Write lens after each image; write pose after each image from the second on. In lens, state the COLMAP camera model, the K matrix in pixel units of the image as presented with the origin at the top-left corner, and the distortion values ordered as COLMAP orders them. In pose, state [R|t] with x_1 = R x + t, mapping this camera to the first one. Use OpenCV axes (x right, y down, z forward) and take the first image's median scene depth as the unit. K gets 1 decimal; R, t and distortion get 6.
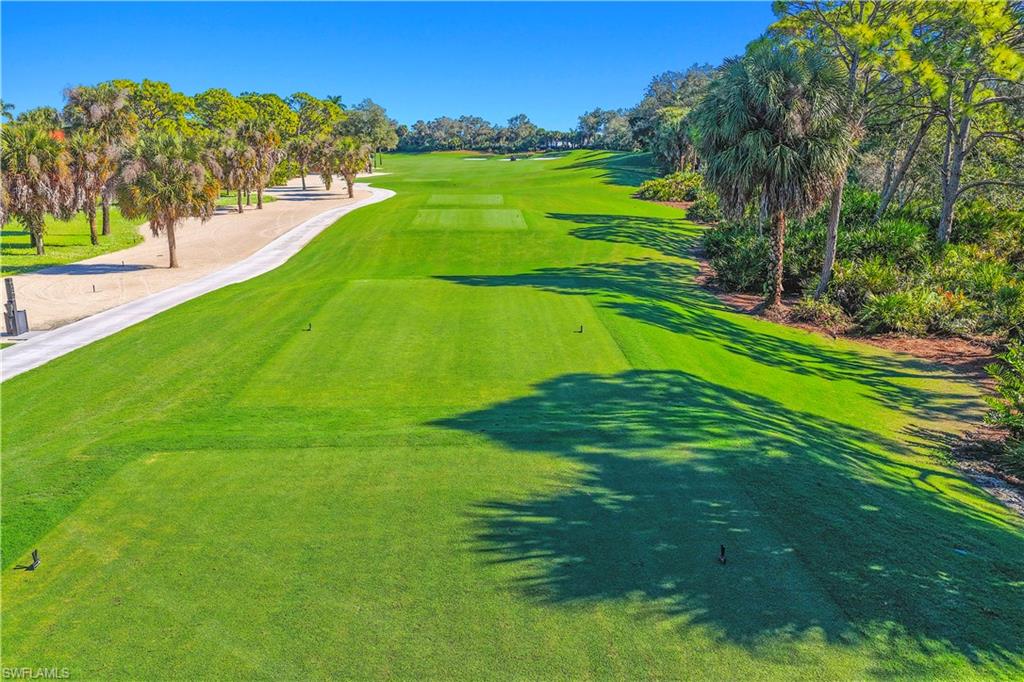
lens RADIAL K [[804.7, 0, 512.2], [0, 804.7, 340.1], [0, 0, 1]] dist [0.001010, 0.000257]
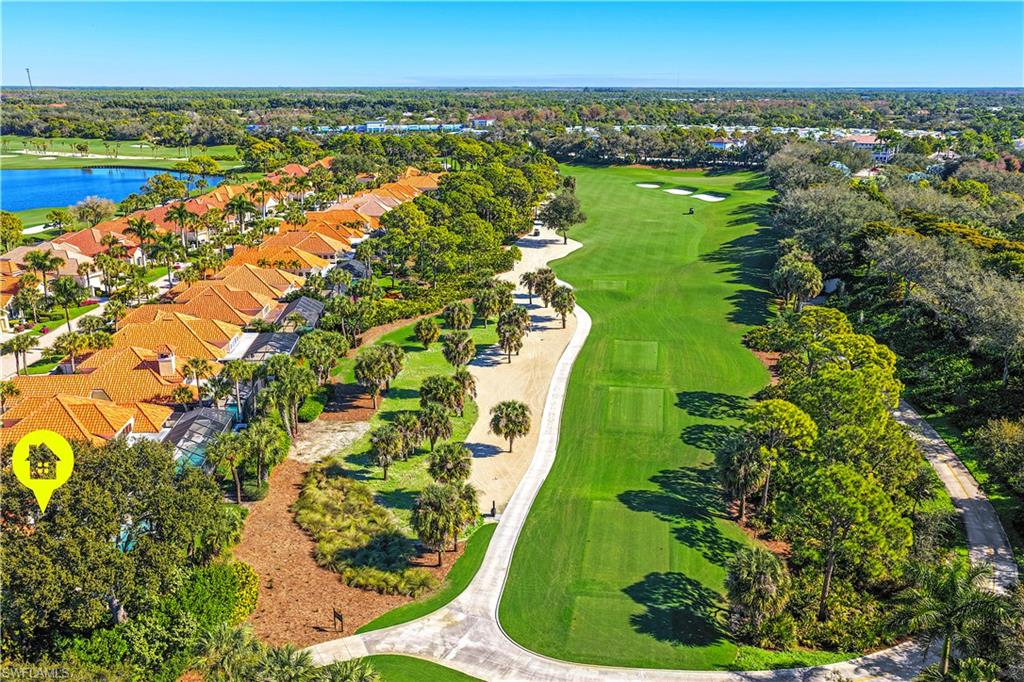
lens RADIAL K [[804.7, 0, 511.8], [0, 804.7, 343.4], [0, 0, 1]] dist [0.001010, 0.000257]
pose [[0.978291, 0.055323, -0.199717, 0.130868], [-0.039370, 0.995773, 0.082986, -1.622634], [0.203464, -0.073321, 0.976333, -3.540326]]
